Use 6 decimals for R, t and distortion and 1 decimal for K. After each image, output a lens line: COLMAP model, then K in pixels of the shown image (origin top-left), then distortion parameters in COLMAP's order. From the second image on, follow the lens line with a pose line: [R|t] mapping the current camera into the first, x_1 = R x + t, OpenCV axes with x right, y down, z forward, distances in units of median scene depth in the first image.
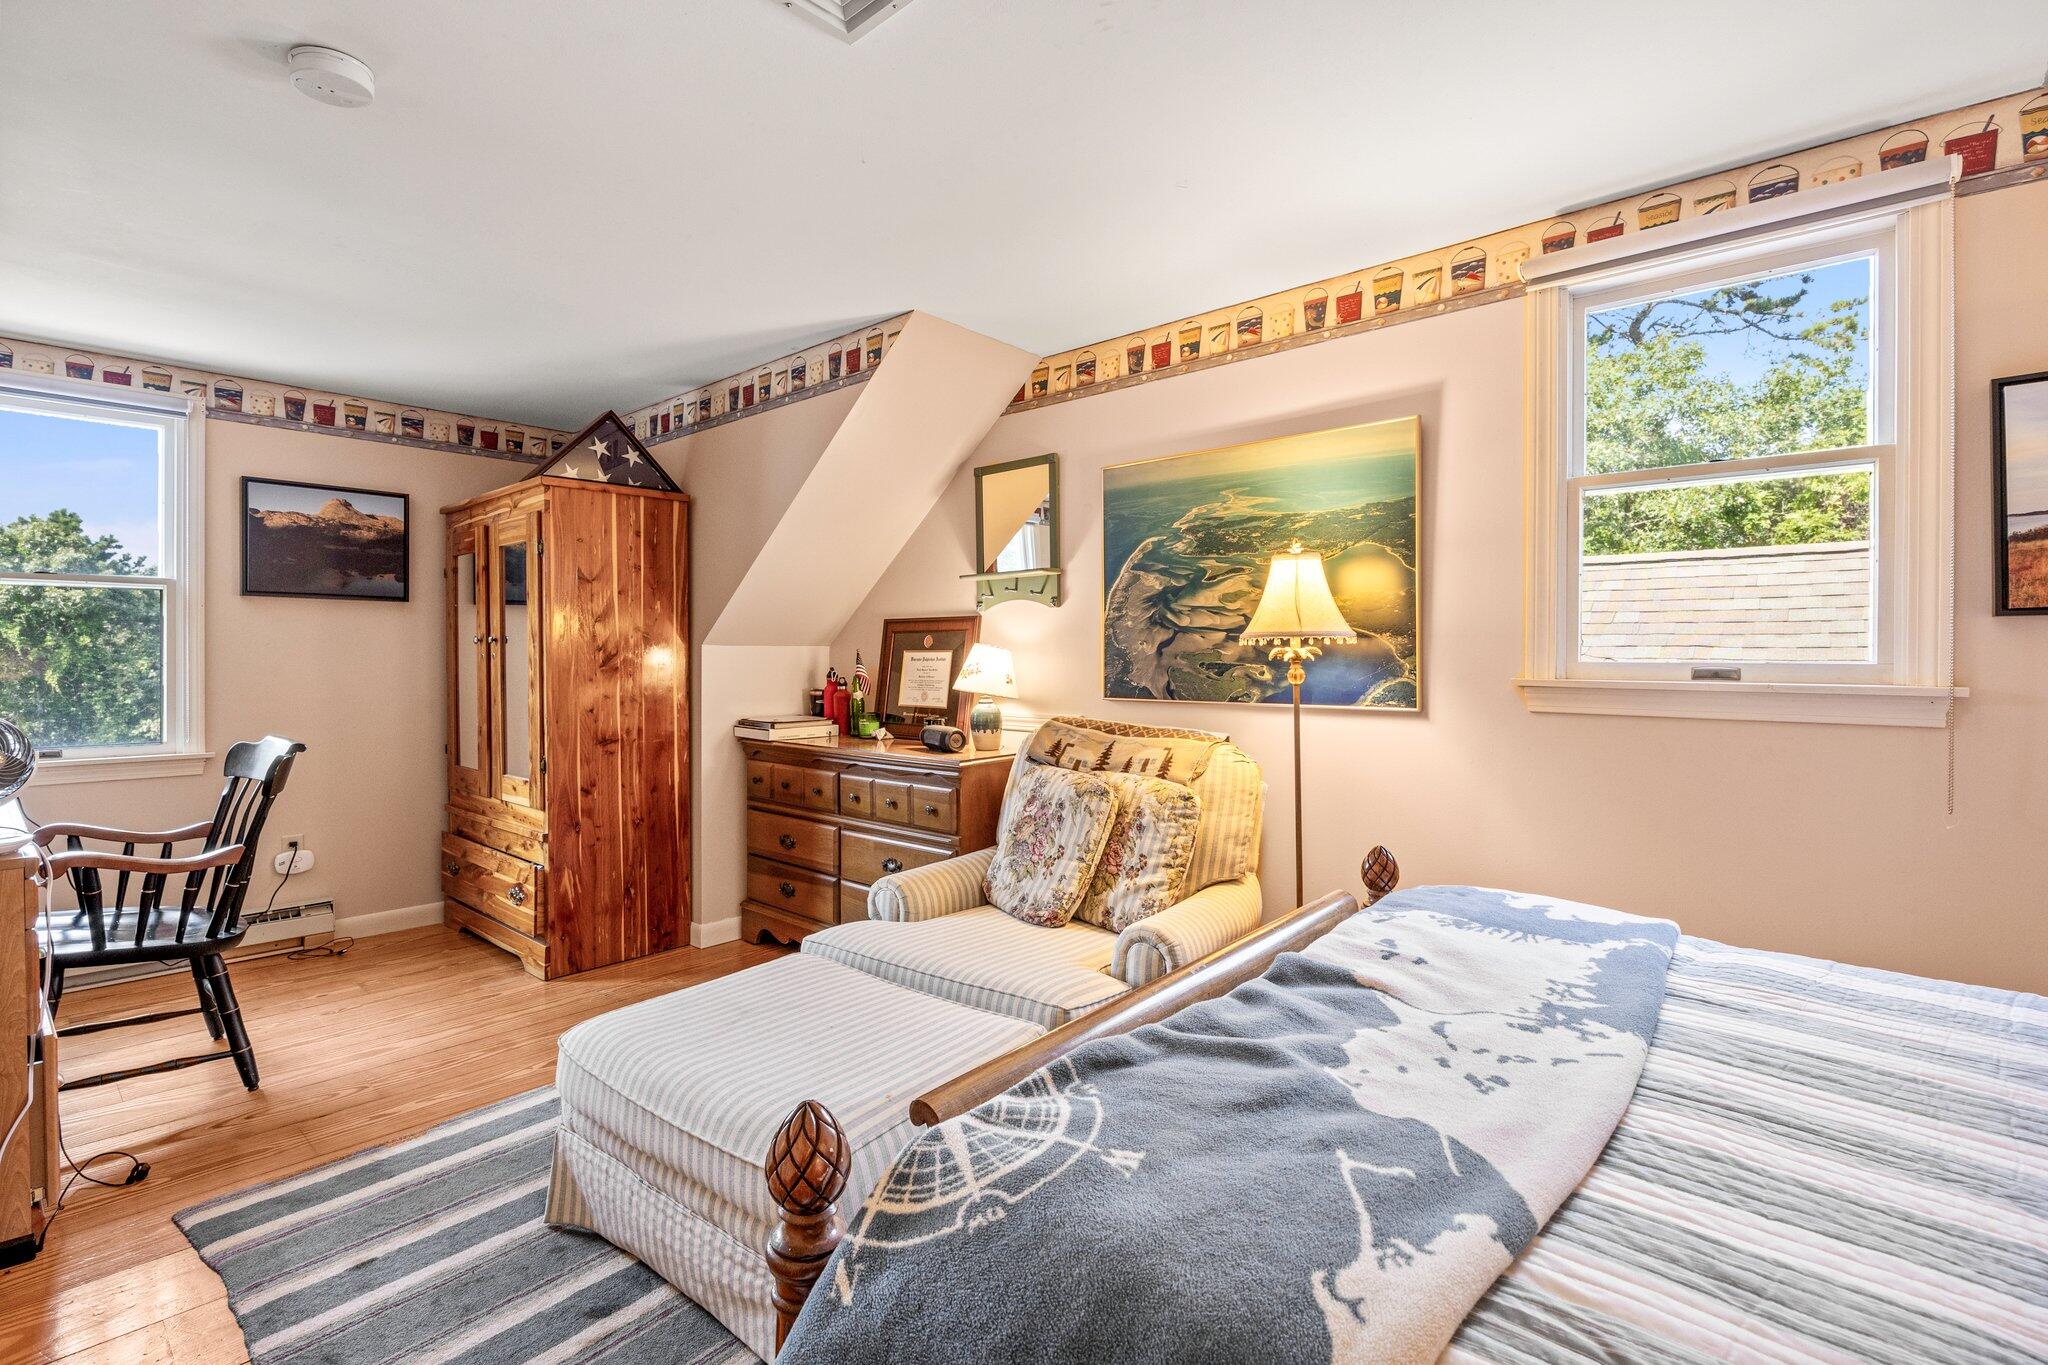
lens RADIAL K [[947.2, 0, 1022.1], [0, 947.2, 655.7], [0, 0, 1]] dist [-0.009464, -0.000321]
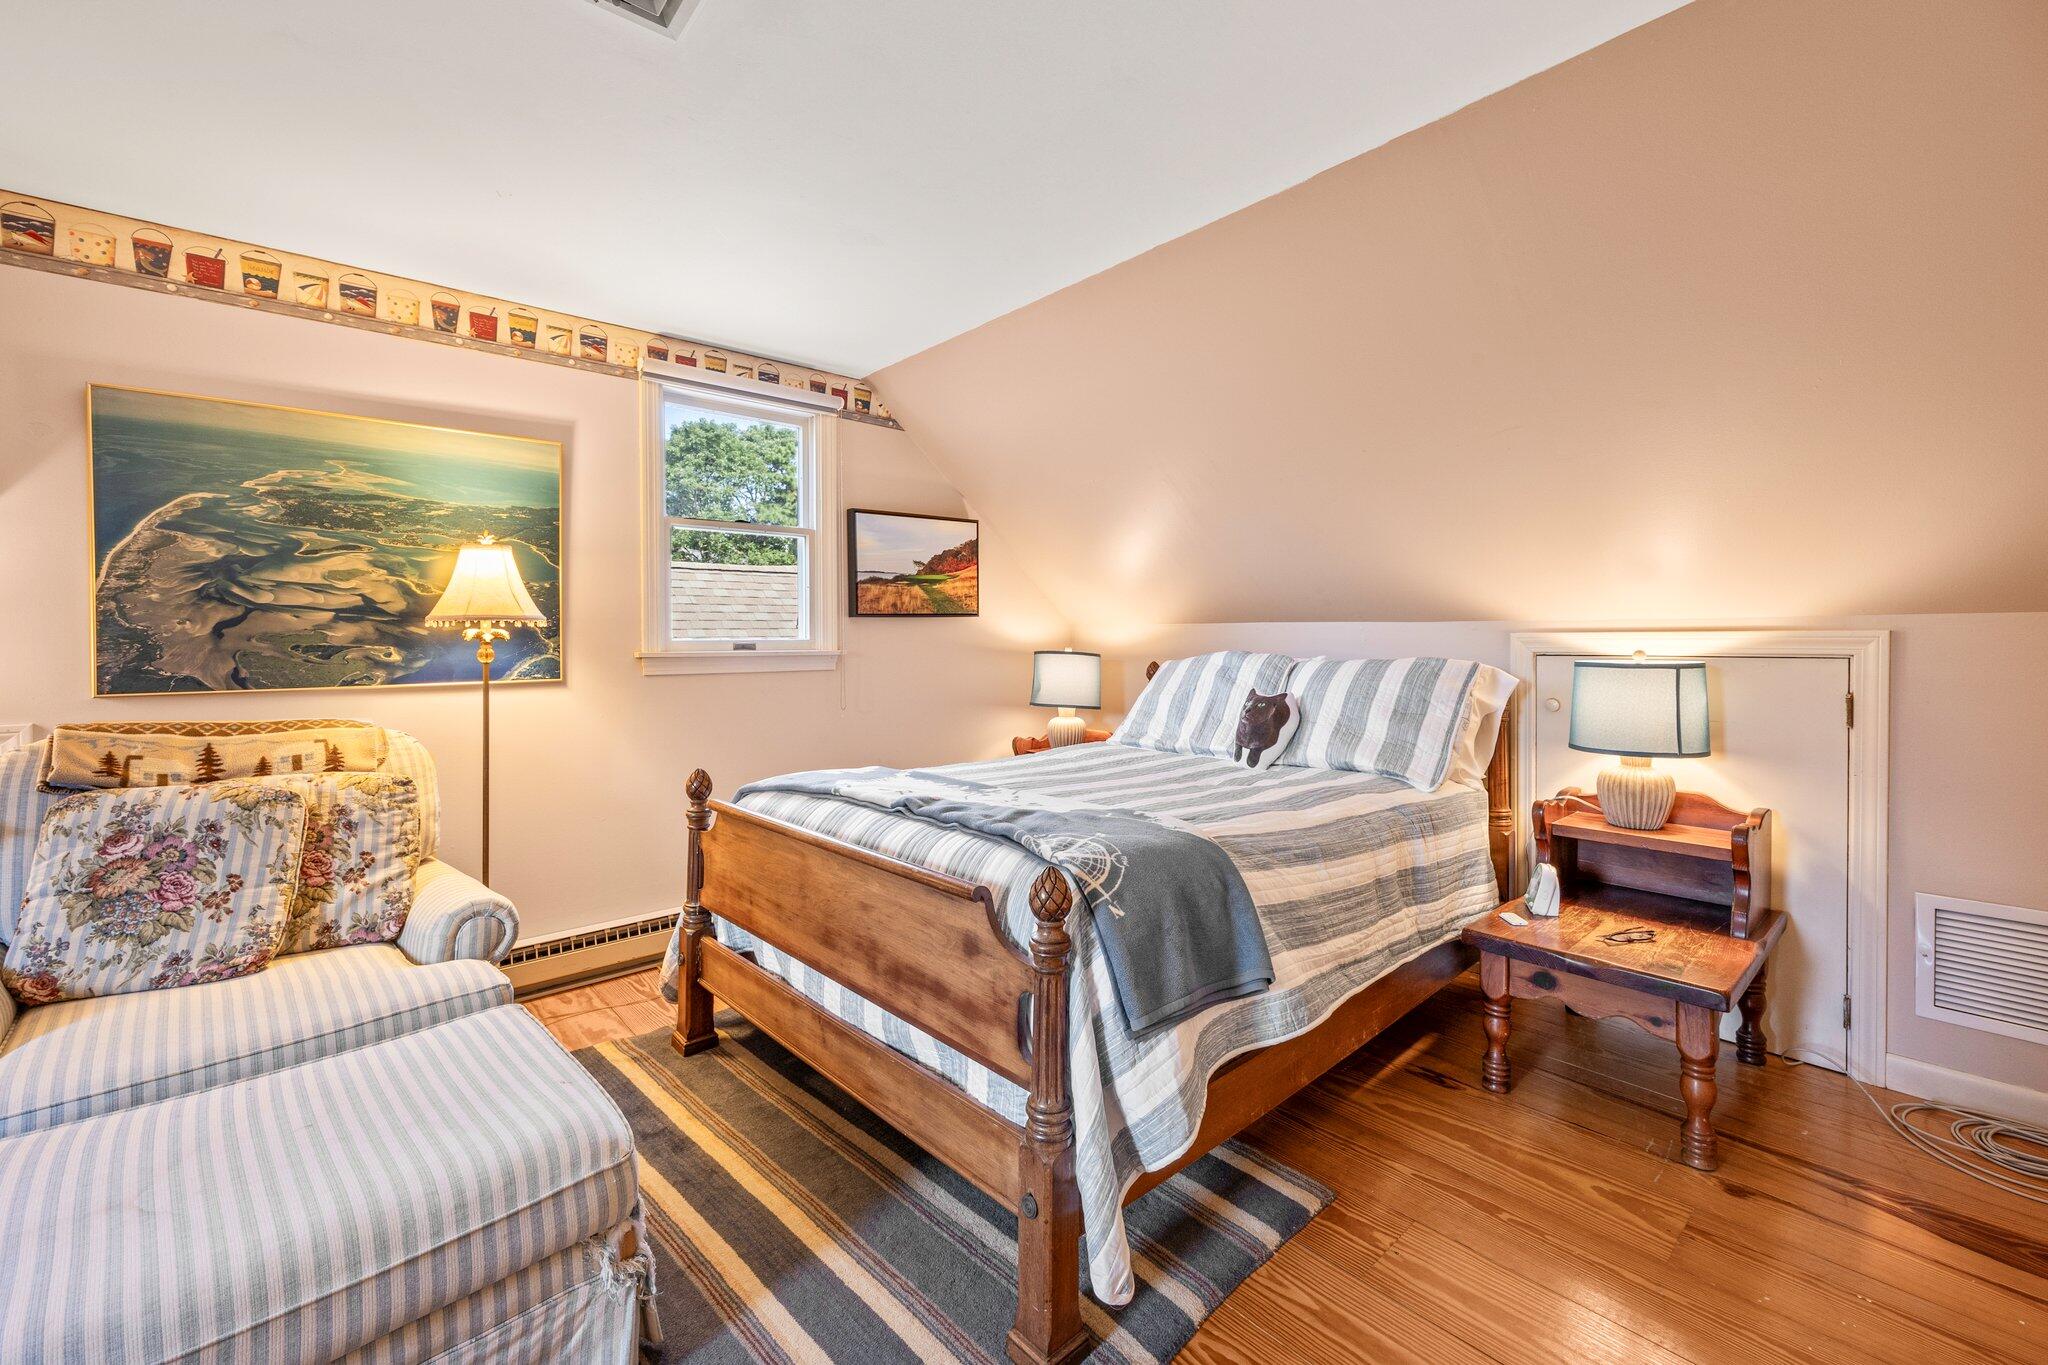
lens RADIAL K [[817.2, 0, 1022.0], [0, 817.2, 642.8], [0, 0, 1]] dist [-0.000376, -0.000095]
pose [[0.135238, -0.009115, 0.990771, -0.547040], [0.004580, 0.999953, 0.008574, 0.001703], [-0.990803, 0.003379, 0.135274, 0.243604]]
